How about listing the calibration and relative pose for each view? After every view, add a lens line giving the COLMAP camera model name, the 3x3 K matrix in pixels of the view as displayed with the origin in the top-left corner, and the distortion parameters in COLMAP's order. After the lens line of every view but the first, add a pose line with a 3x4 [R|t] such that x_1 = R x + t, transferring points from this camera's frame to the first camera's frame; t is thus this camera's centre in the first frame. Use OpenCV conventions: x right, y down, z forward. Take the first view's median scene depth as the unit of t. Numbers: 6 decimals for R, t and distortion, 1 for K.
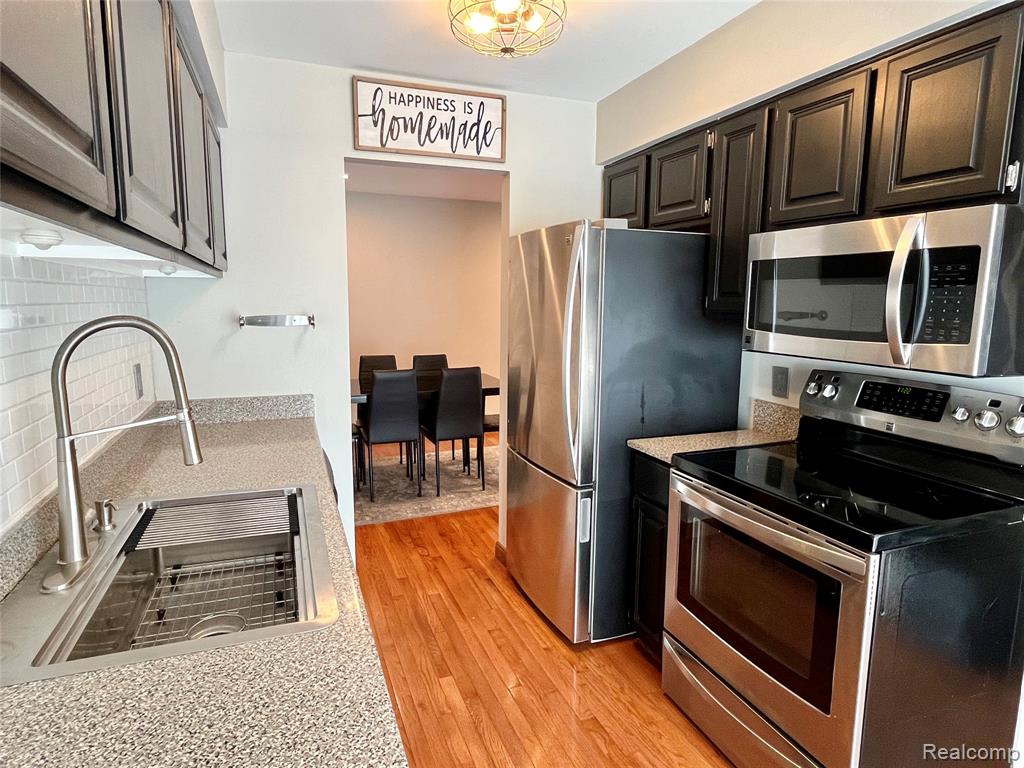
lens RADIAL K [[583.2, 0, 507.9], [0, 583.2, 382.1], [0, 0, 1]] dist [0.000962, 0.000334]
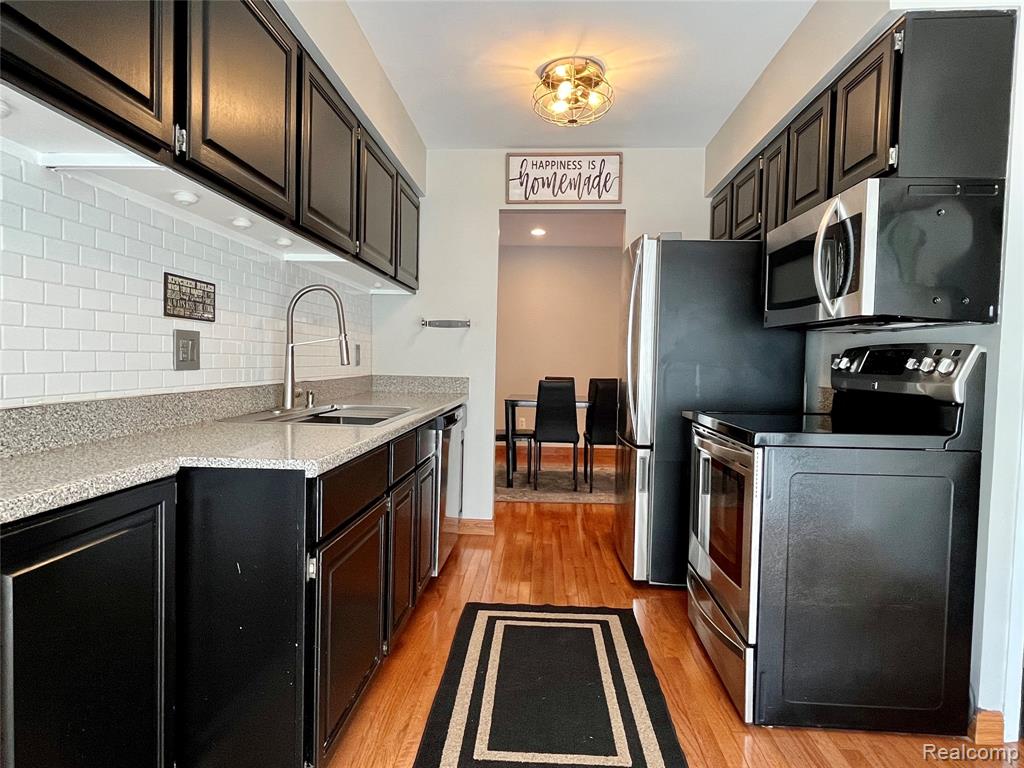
lens RADIAL K [[583.2, 0, 511.8], [0, 583.2, 383.9], [0, 0, 1]] dist [0.000962, 0.000334]
pose [[0.909659, 0.027333, -0.414457, 0.334675], [-0.071938, 0.993120, -0.092396, 0.157529], [0.409080, 0.113864, 0.905367, -0.211257]]
